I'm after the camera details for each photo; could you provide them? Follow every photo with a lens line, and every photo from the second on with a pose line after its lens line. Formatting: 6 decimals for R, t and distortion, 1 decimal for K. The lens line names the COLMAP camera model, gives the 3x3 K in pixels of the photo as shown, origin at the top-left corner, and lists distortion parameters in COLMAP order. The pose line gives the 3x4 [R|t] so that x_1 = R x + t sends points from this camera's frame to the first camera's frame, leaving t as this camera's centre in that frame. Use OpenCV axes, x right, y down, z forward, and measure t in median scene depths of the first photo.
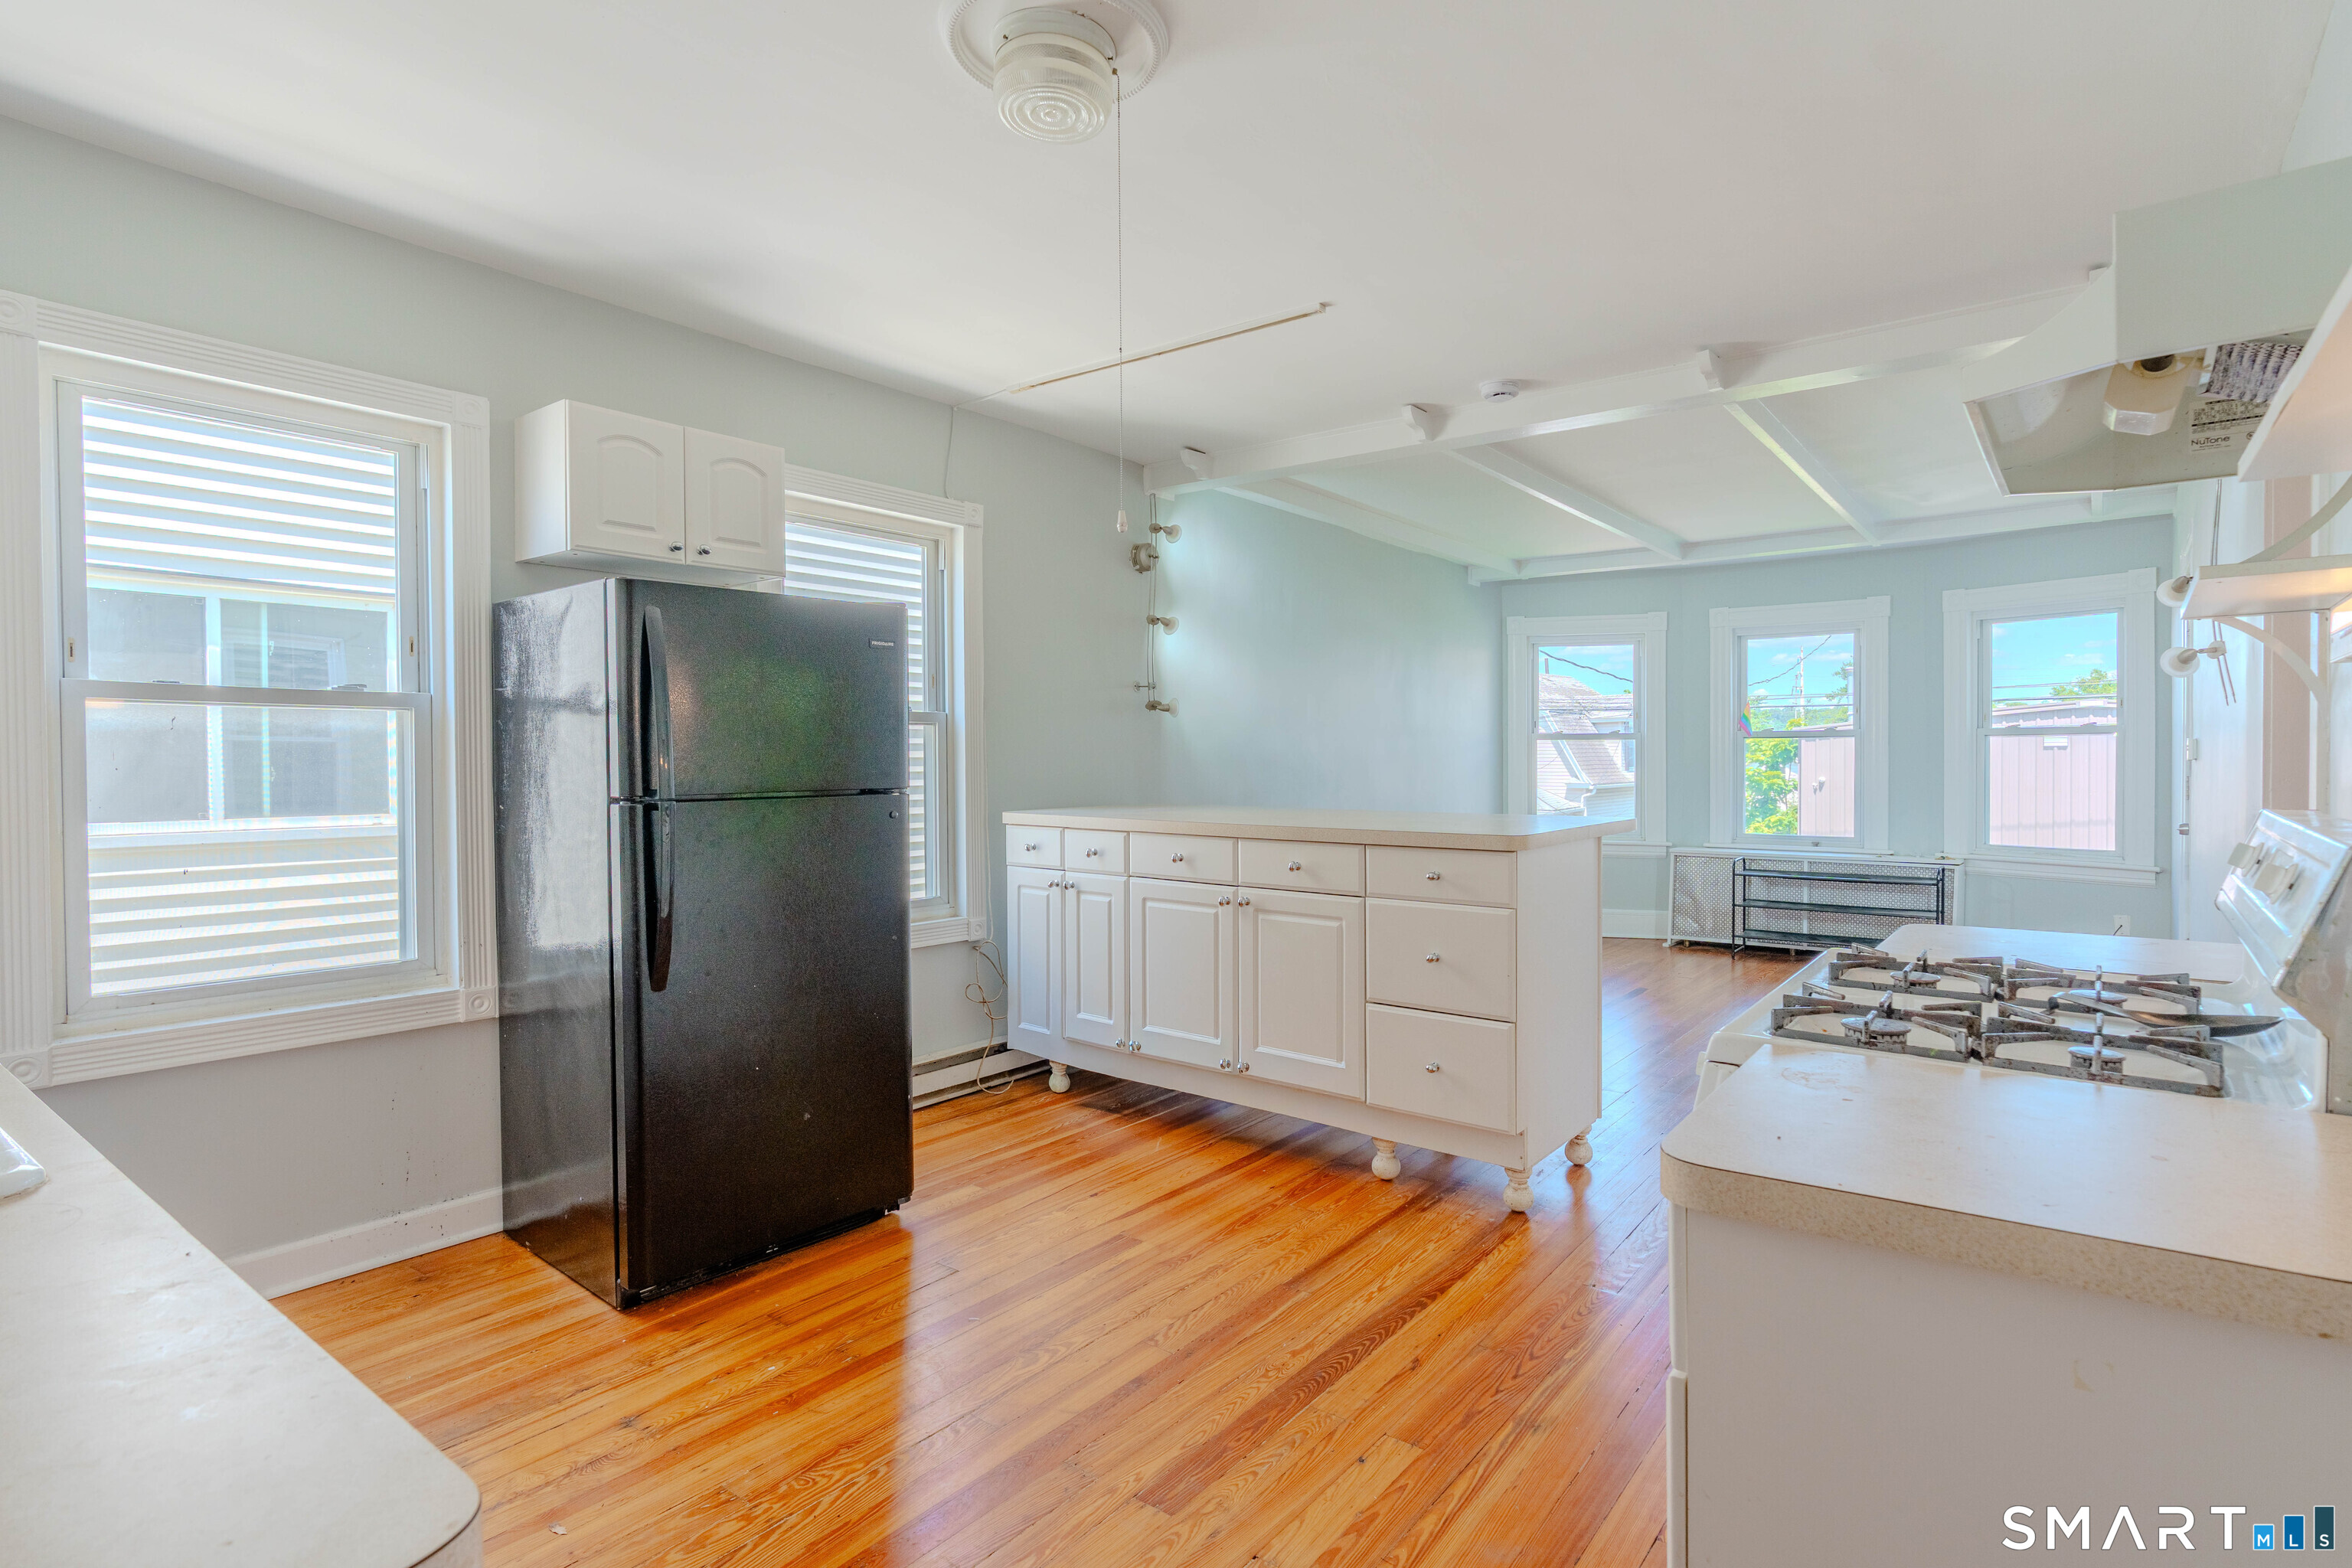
lens RADIAL K [[1156.4, 0, 1233.3], [0, 1156.4, 779.0], [0, 0, 1]] dist [-0.013466, 0.007117]
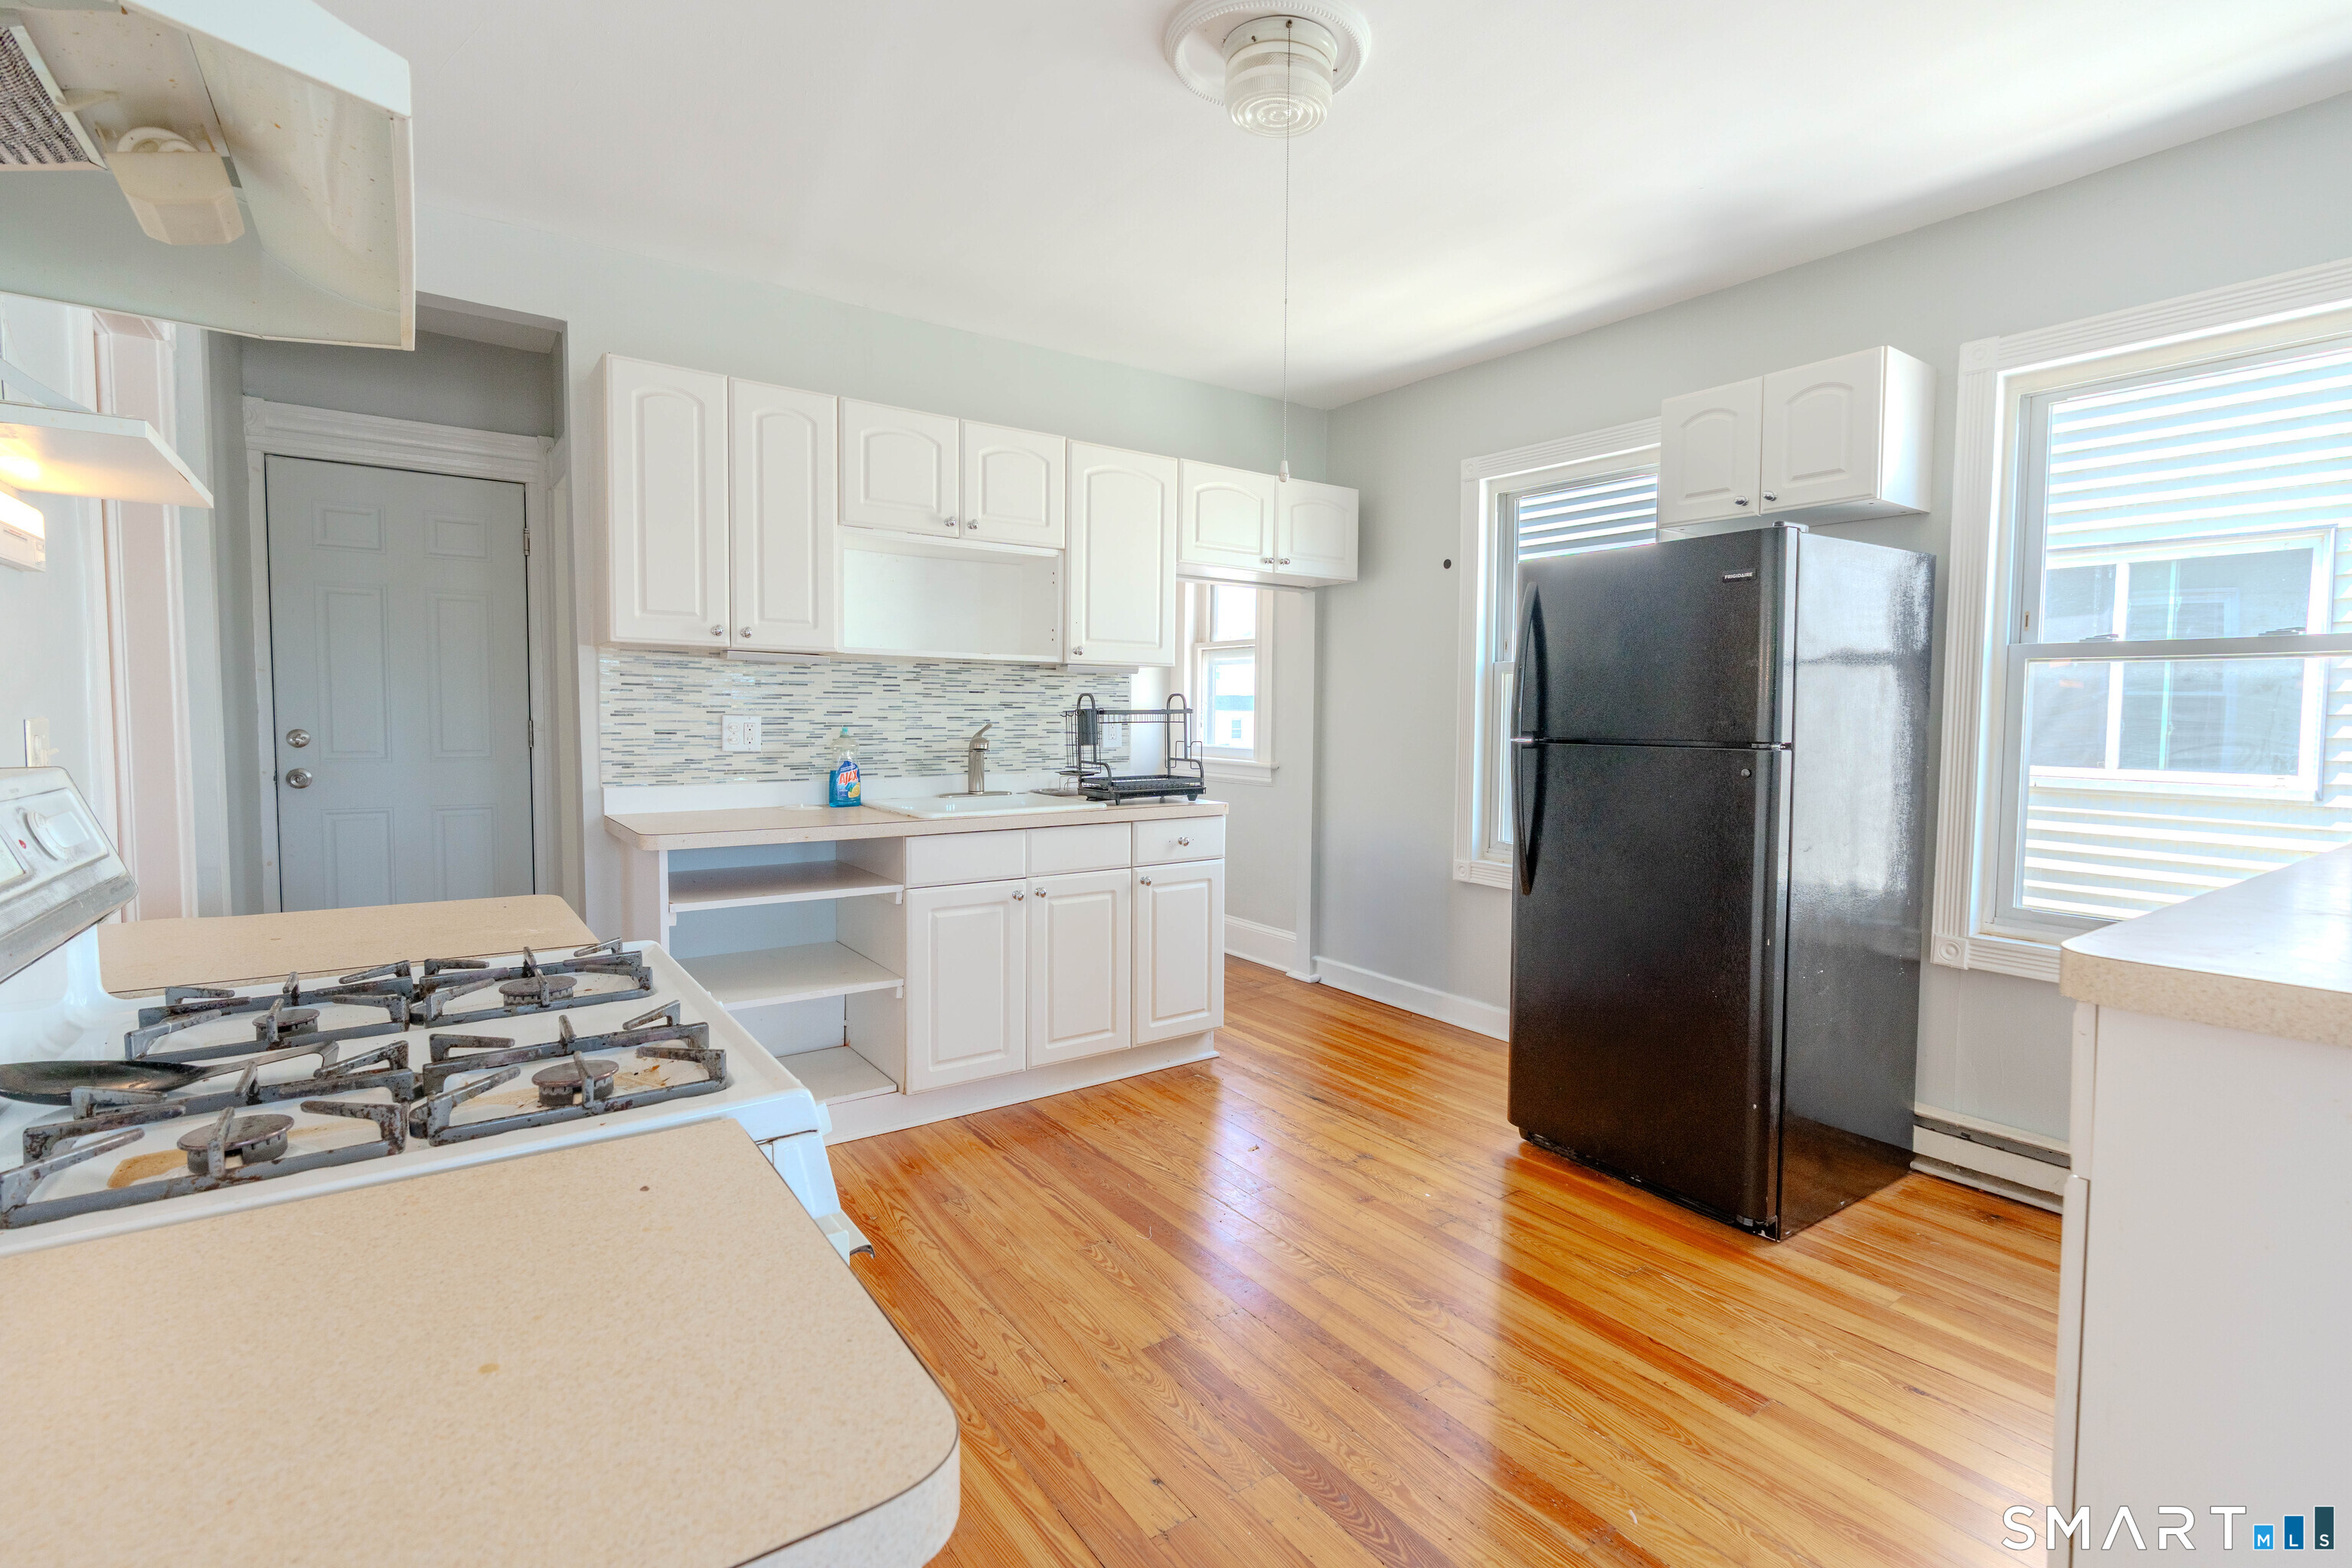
lens RADIAL K [[1094.4, 0, 1225.9], [0, 1094.4, 767.9], [0, 0, 1]] dist [-0.014749, 0.004166]
pose [[-0.281198, 0.052441, -0.958216, 0.322709], [-0.026686, 0.997692, 0.062433, -0.007109], [0.959279, 0.043126, -0.279150, 0.462717]]
